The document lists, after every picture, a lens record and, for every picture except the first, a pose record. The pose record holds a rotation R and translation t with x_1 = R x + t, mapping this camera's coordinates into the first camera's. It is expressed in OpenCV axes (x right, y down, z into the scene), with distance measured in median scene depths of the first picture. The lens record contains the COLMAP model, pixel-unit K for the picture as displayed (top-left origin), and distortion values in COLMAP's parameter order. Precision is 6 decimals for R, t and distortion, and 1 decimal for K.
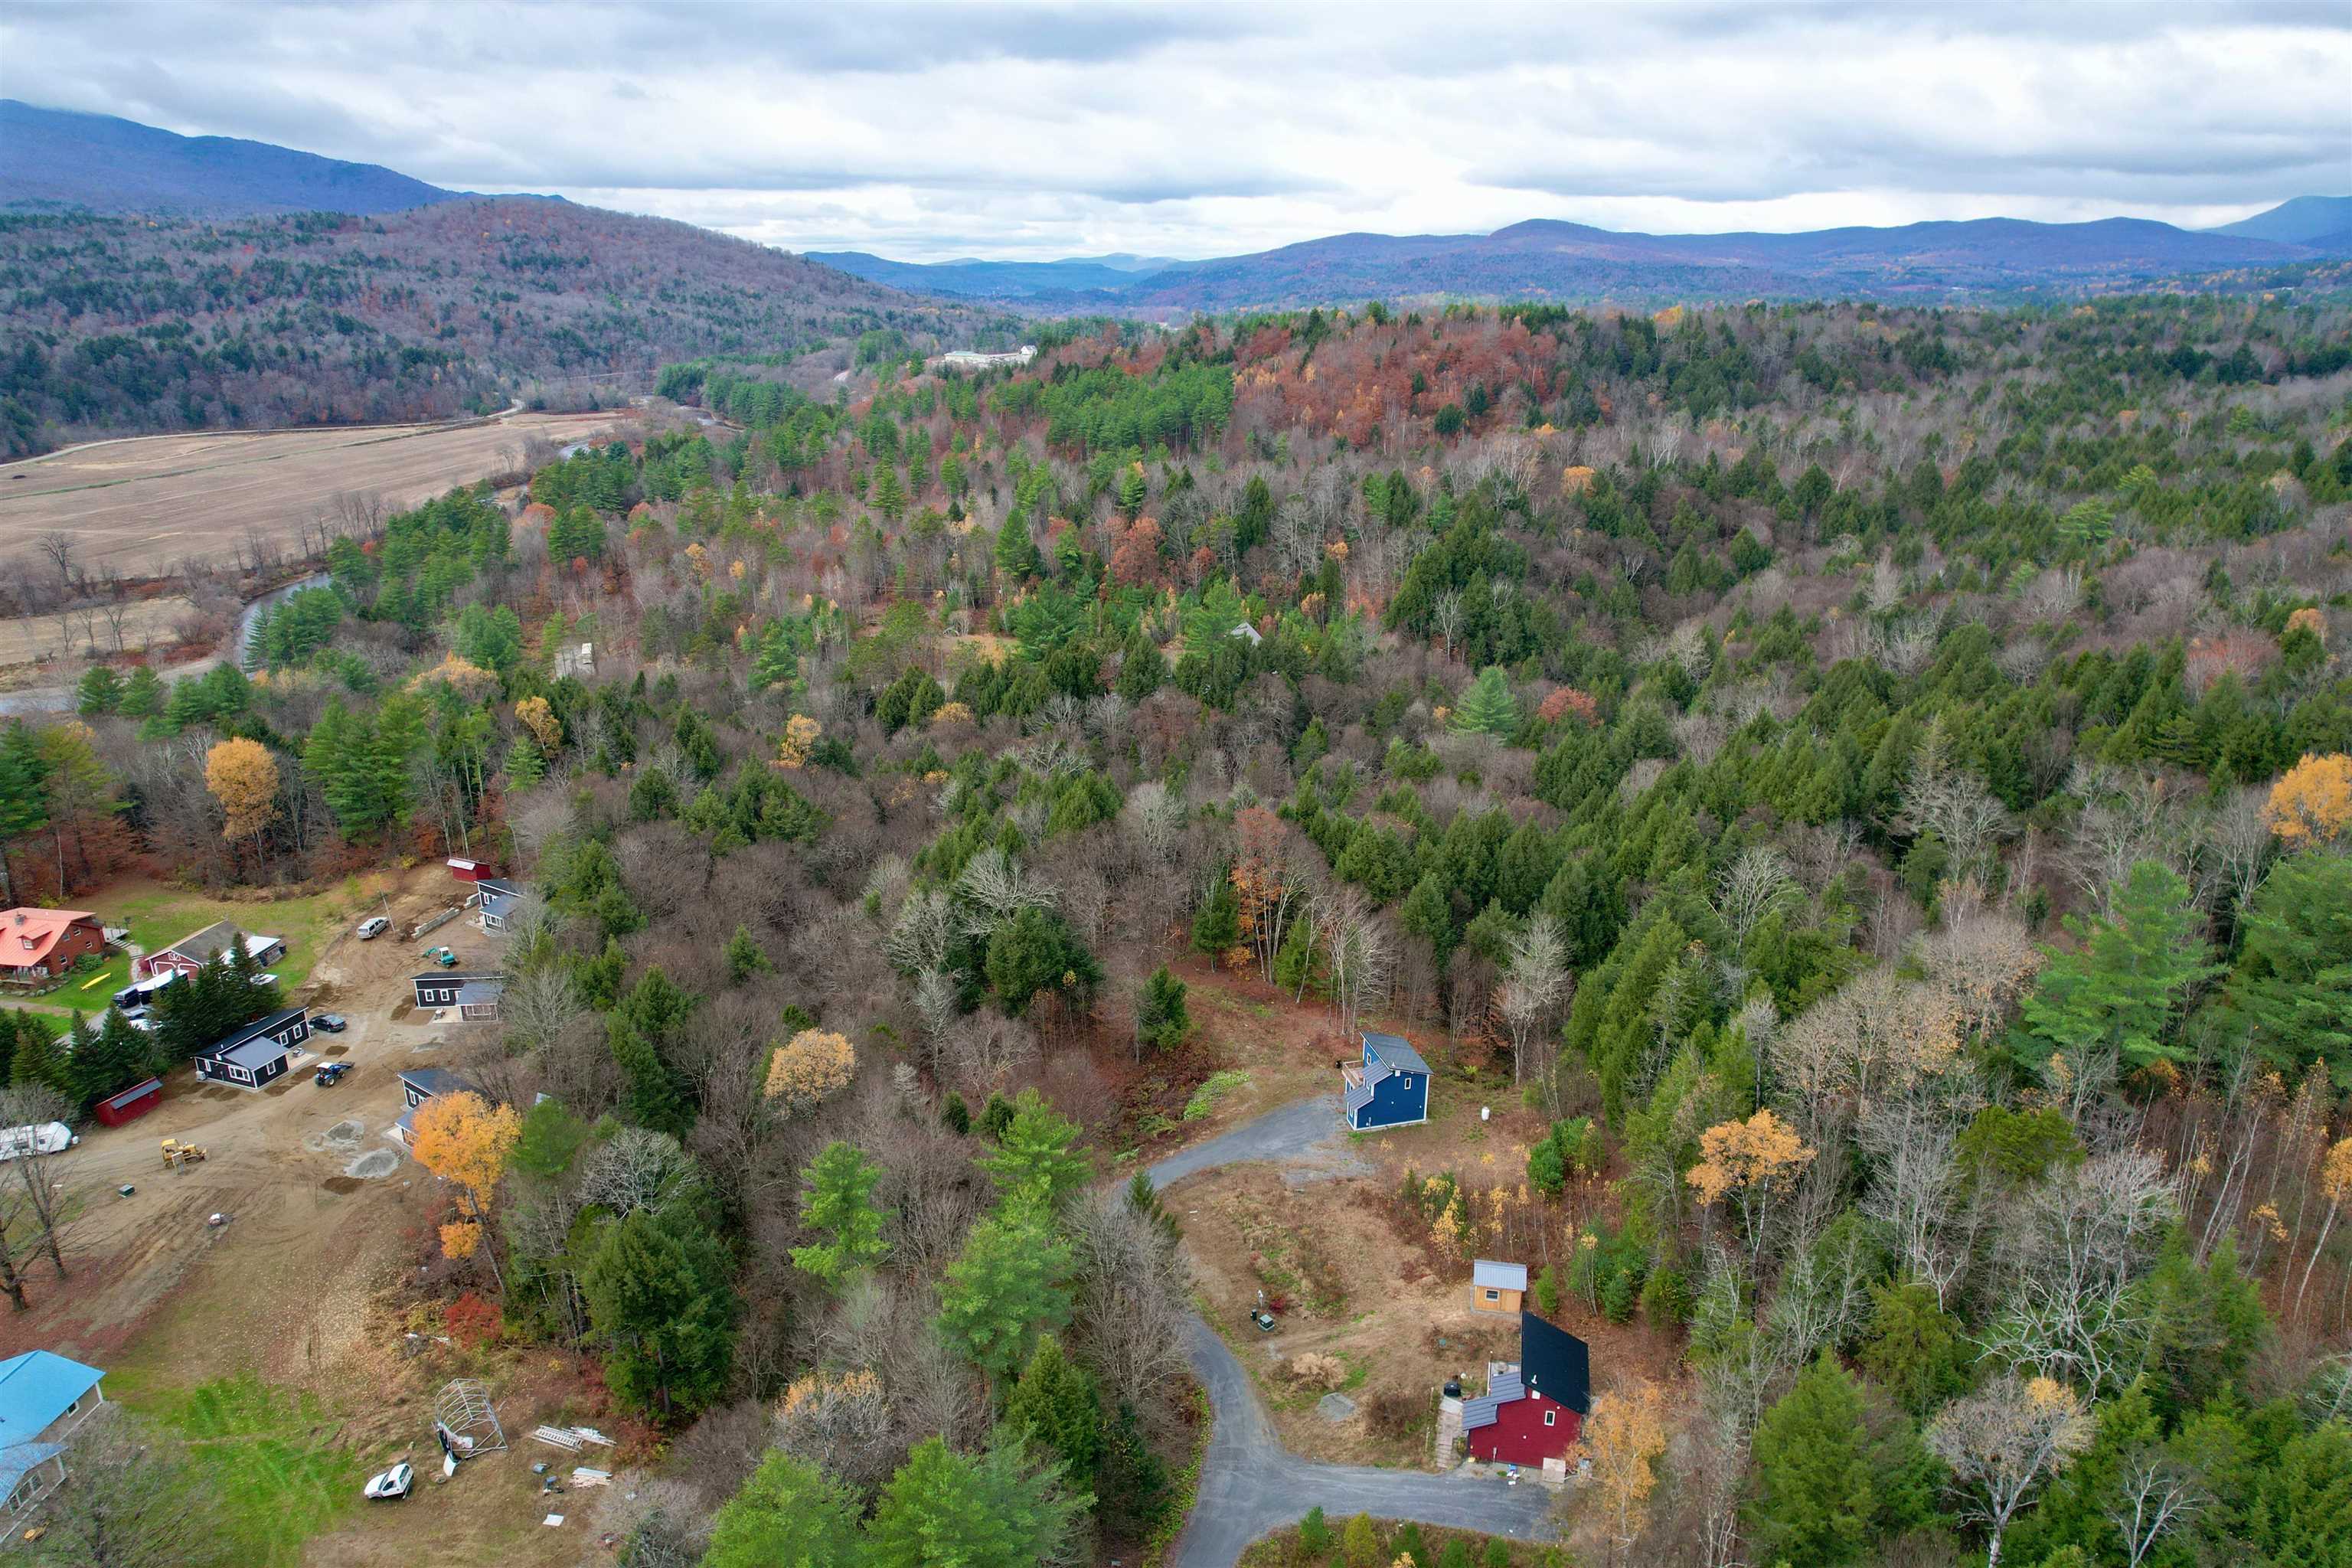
lens RADIAL K [[1496.0, 0, 1188.6], [0, 1496.0, 797.0], [0, 0, 1]] dist [-0.074056, 0.064694]
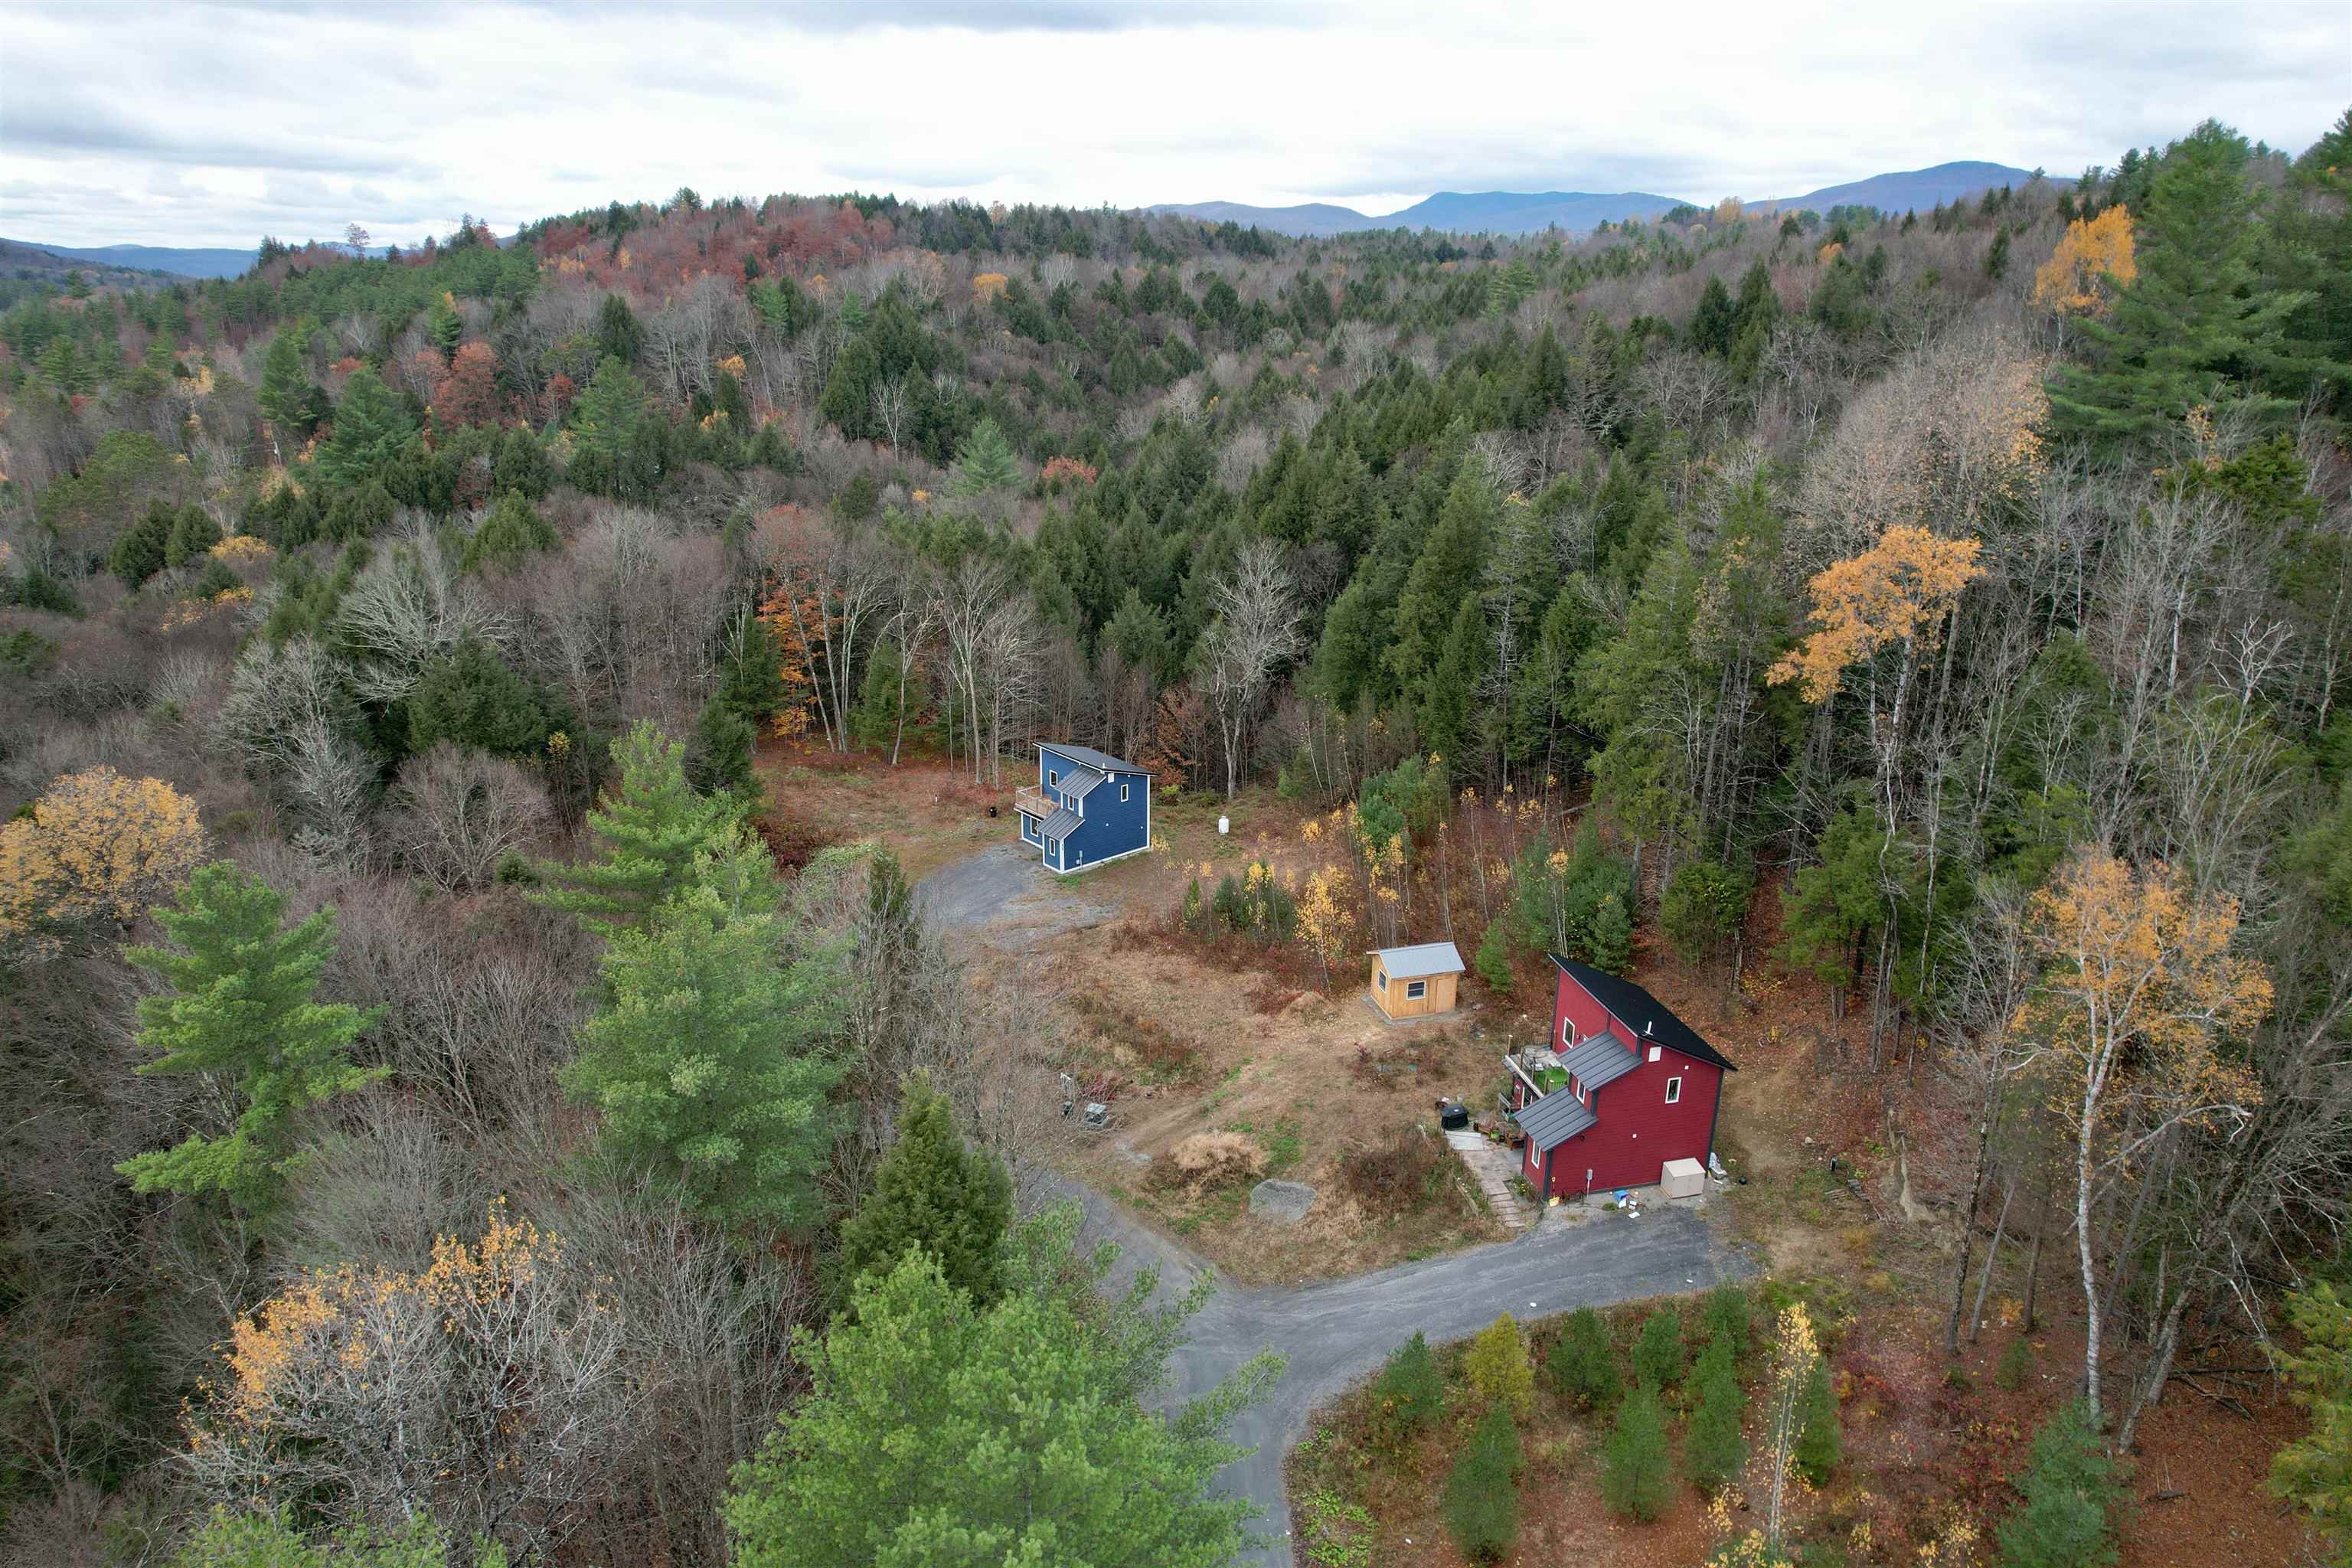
lens RADIAL K [[1496.0, 0, 1182.1], [0, 1496.0, 789.9], [0, 0, 1]] dist [-0.074056, 0.064694]
pose [[0.898738, -0.143830, 0.414227, -0.098975], [0.142579, 0.989195, 0.034123, 0.148427], [-0.414659, 0.028392, 0.909534, 0.313707]]
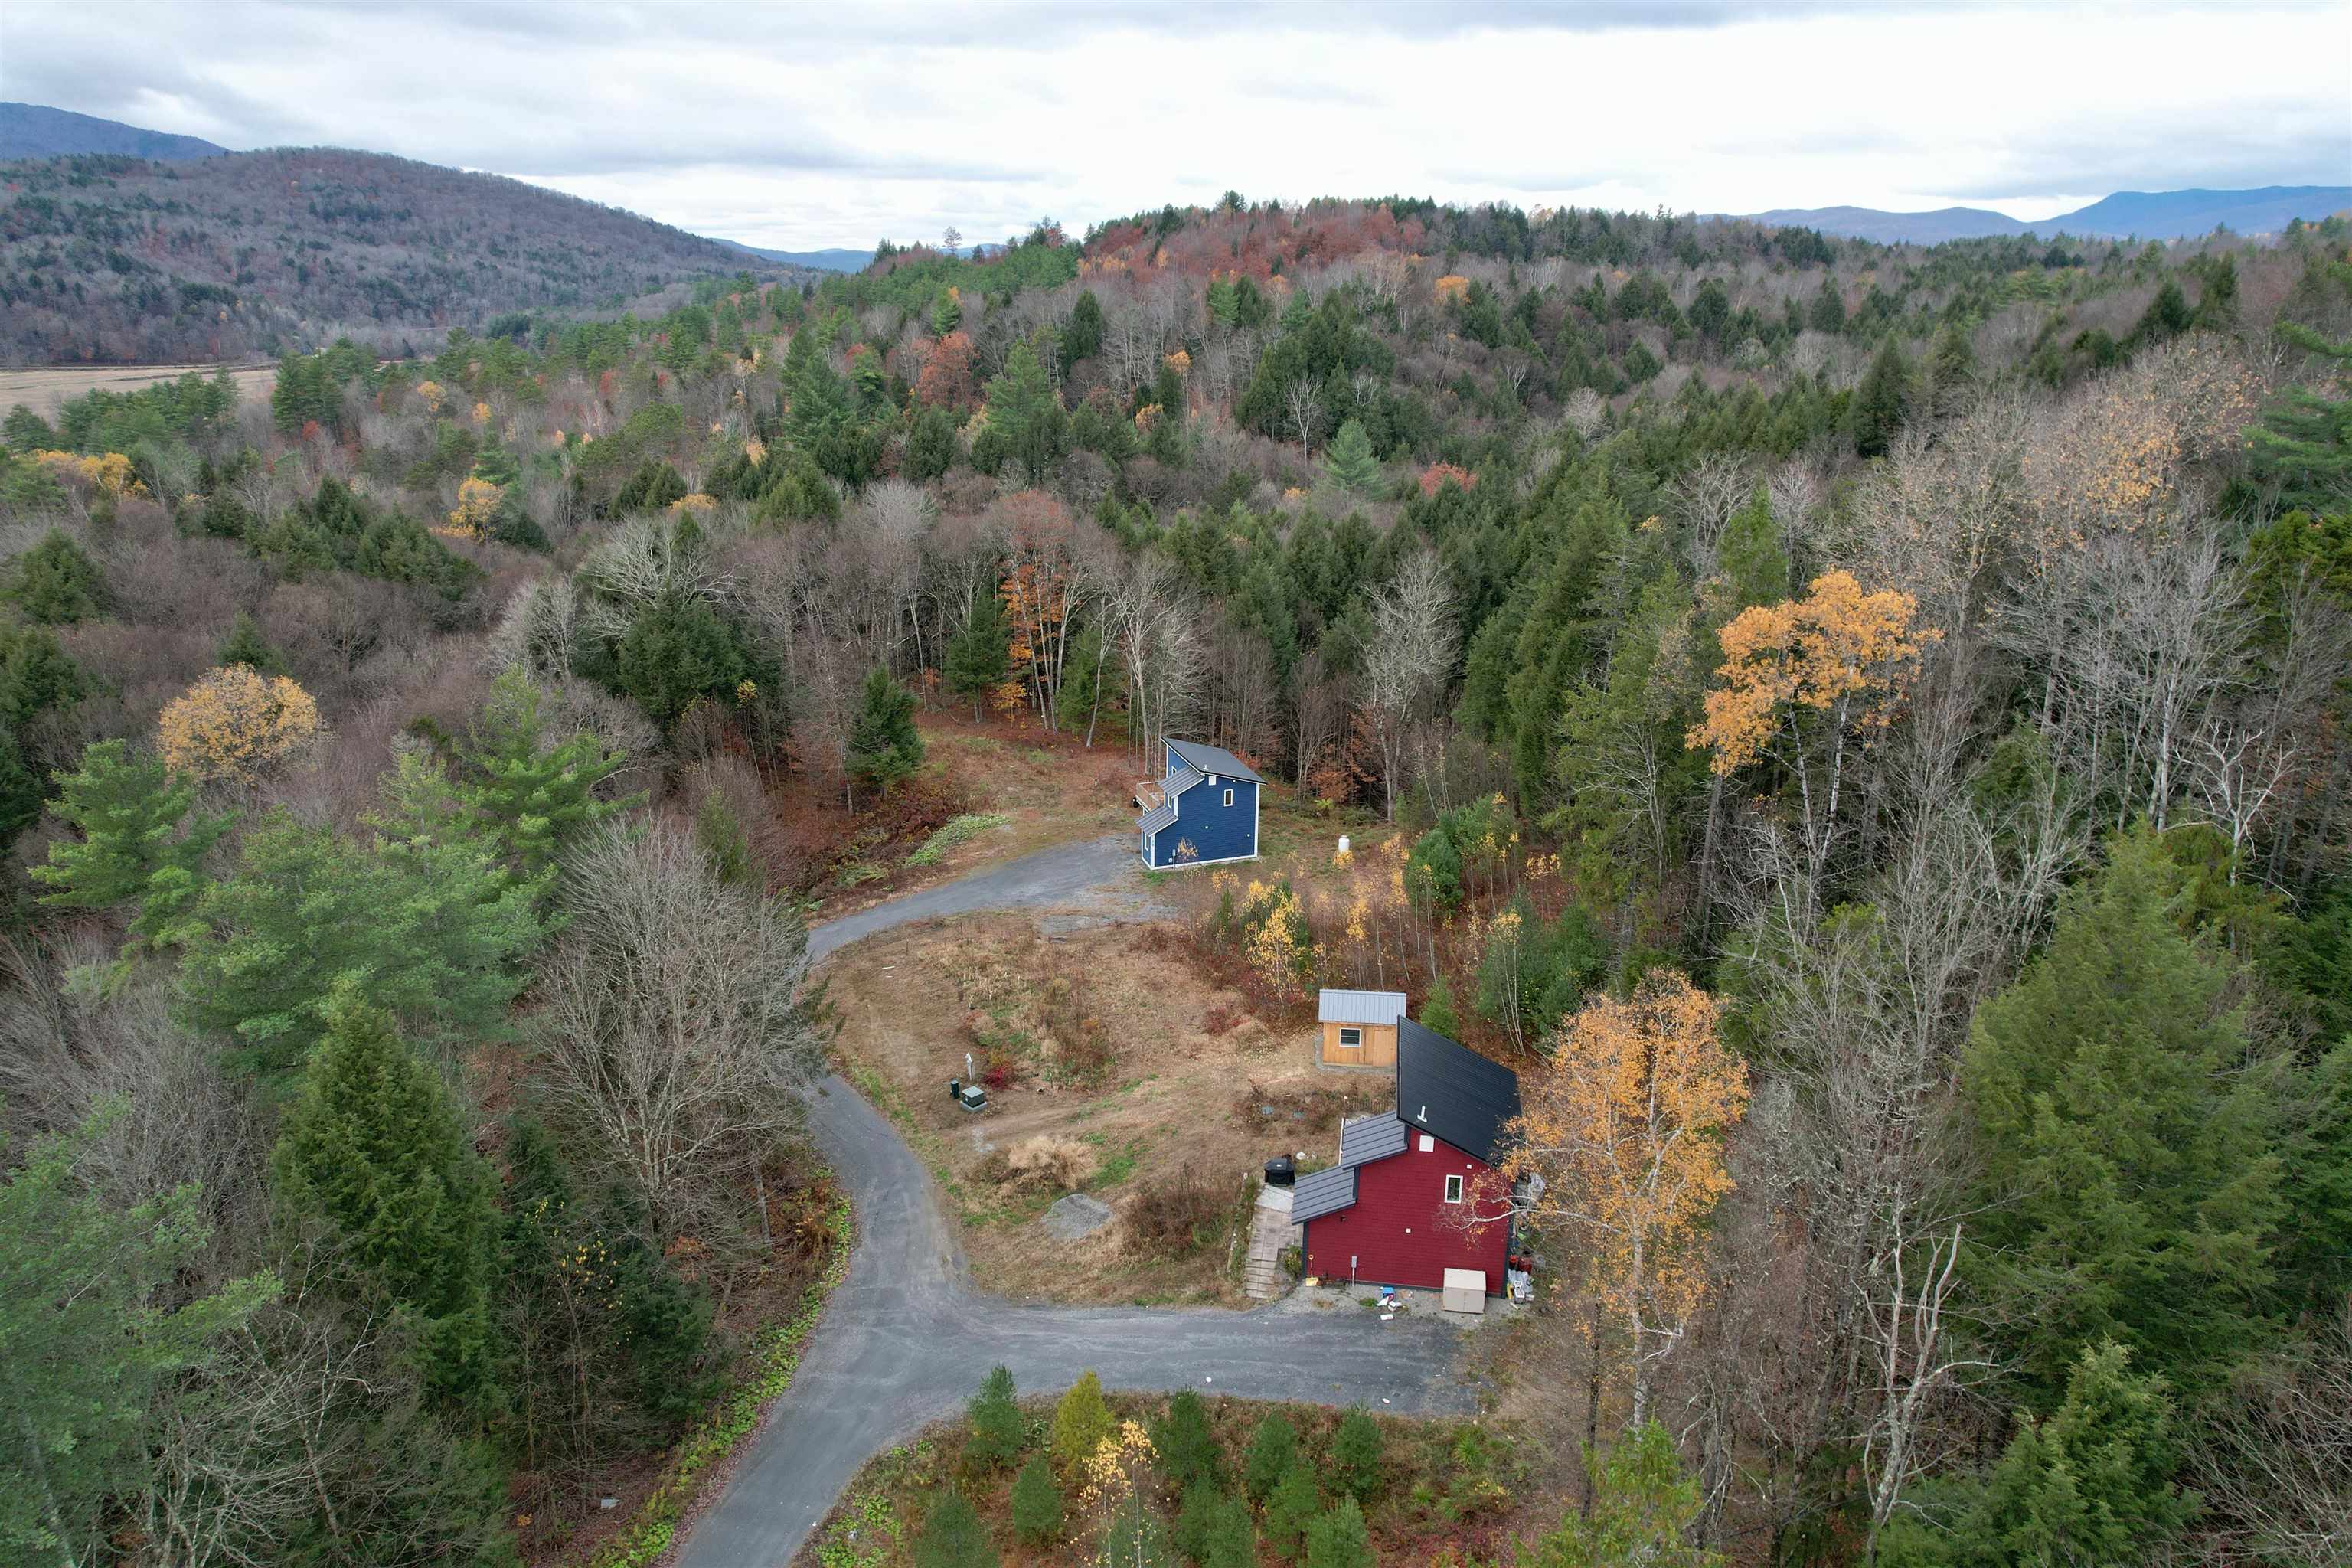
lens RADIAL K [[1496.0, 0, 1189.9], [0, 1496.0, 798.1], [0, 0, 1]] dist [-0.074056, 0.064694]
pose [[0.996606, -0.024437, 0.078602, 0.066213], [0.023972, 0.999689, 0.006853, 0.162519], [-0.078745, -0.004946, 0.996882, 0.281610]]
